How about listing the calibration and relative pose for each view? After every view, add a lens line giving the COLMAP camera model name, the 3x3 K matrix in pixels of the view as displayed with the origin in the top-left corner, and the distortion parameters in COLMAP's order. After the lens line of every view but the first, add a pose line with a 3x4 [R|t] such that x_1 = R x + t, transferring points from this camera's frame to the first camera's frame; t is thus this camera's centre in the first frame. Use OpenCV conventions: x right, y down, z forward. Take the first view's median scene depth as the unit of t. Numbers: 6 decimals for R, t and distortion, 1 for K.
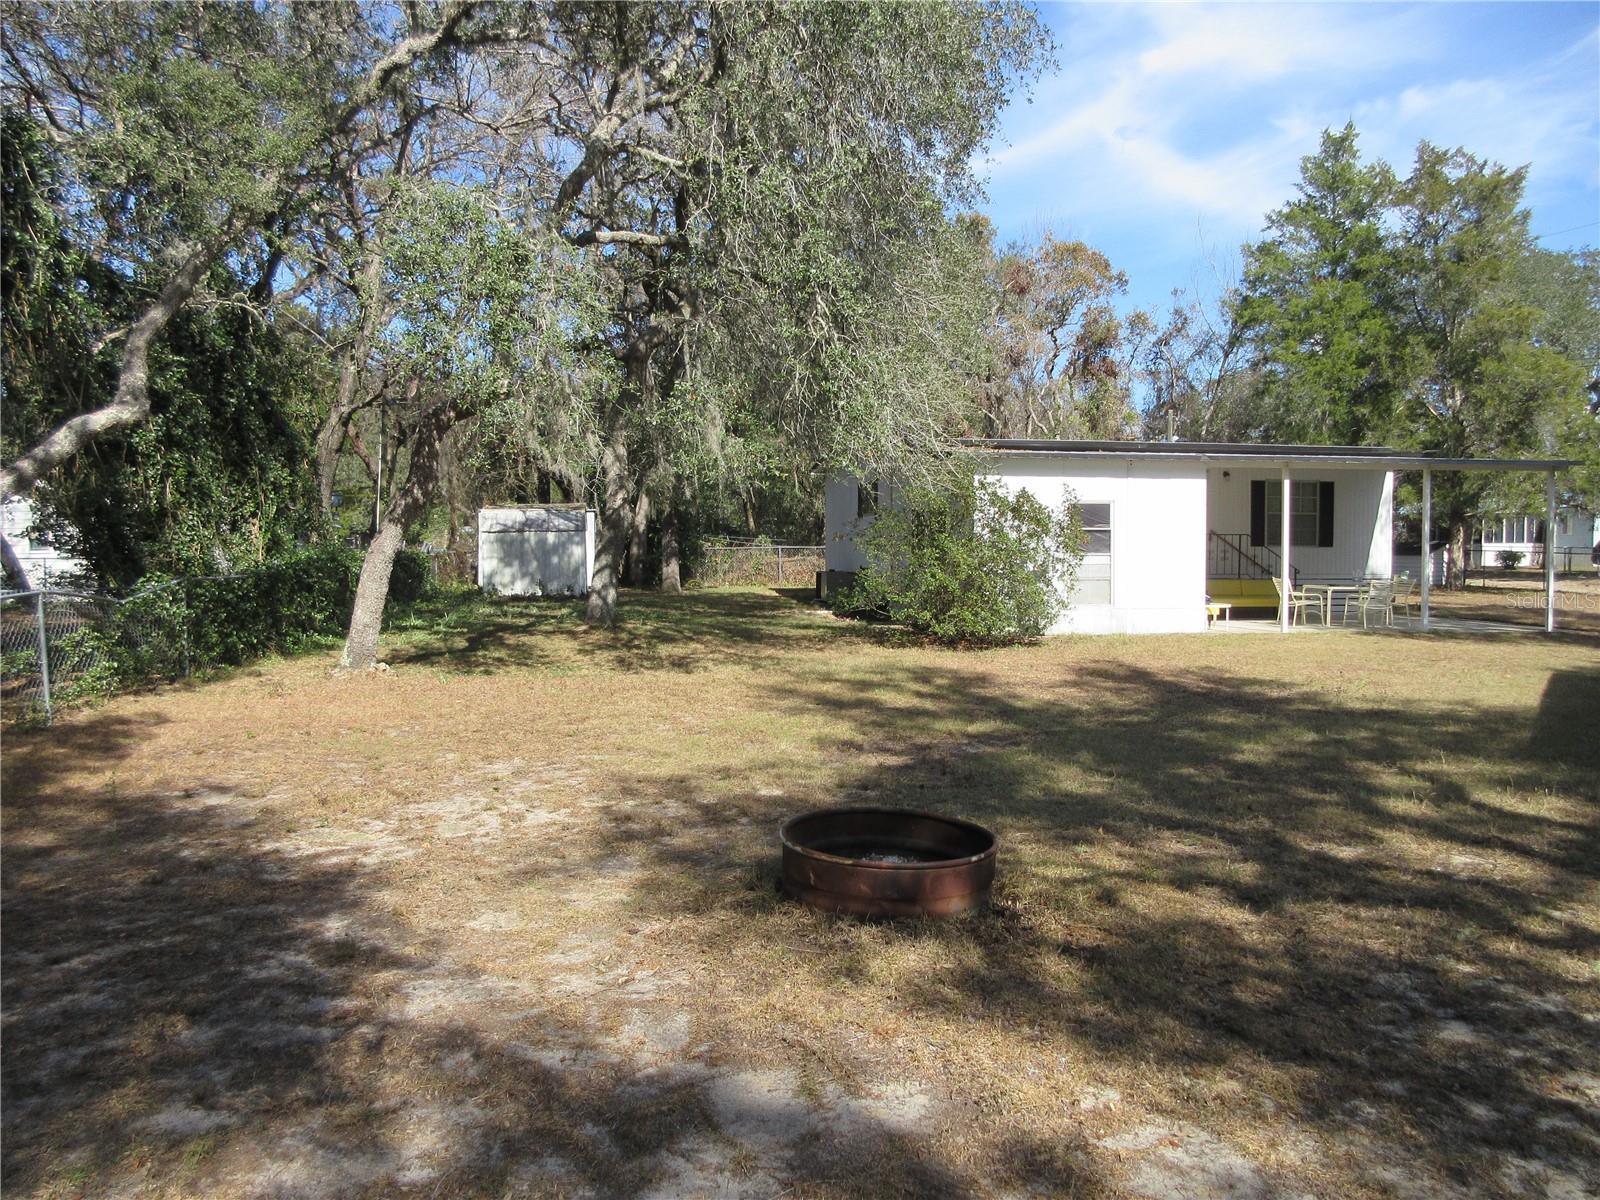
lens RADIAL K [[1187.1, 0, 797.4], [0, 1187.1, 593.6], [0, 0, 1]] dist [-0.006600, 0.005000]
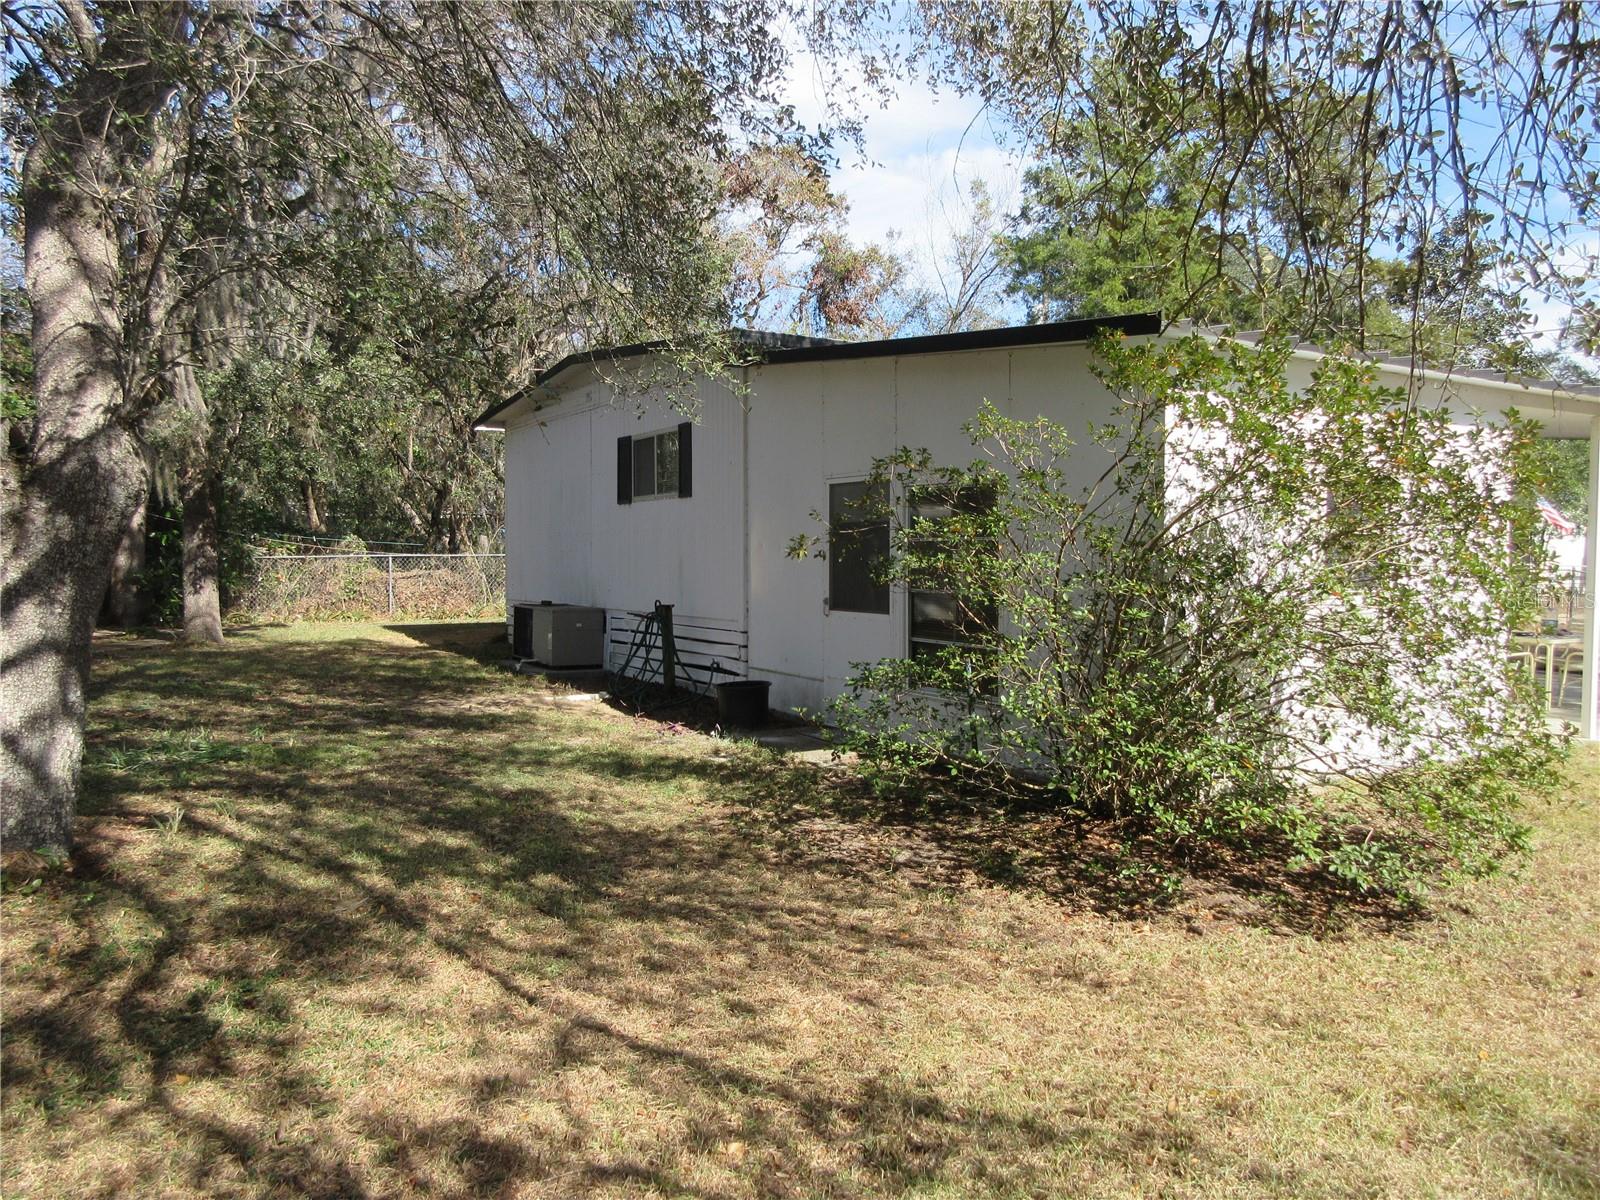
lens RADIAL K [[1187.1, 0, 797.4], [0, 1187.1, 593.6], [0, 0, 1]] dist [-0.006600, 0.005000]
pose [[0.924624, -0.010135, 0.380746, -0.076408], [0.010983, 0.999940, -0.000053, -0.024137], [-0.380722, 0.004231, 0.924680, 0.499834]]
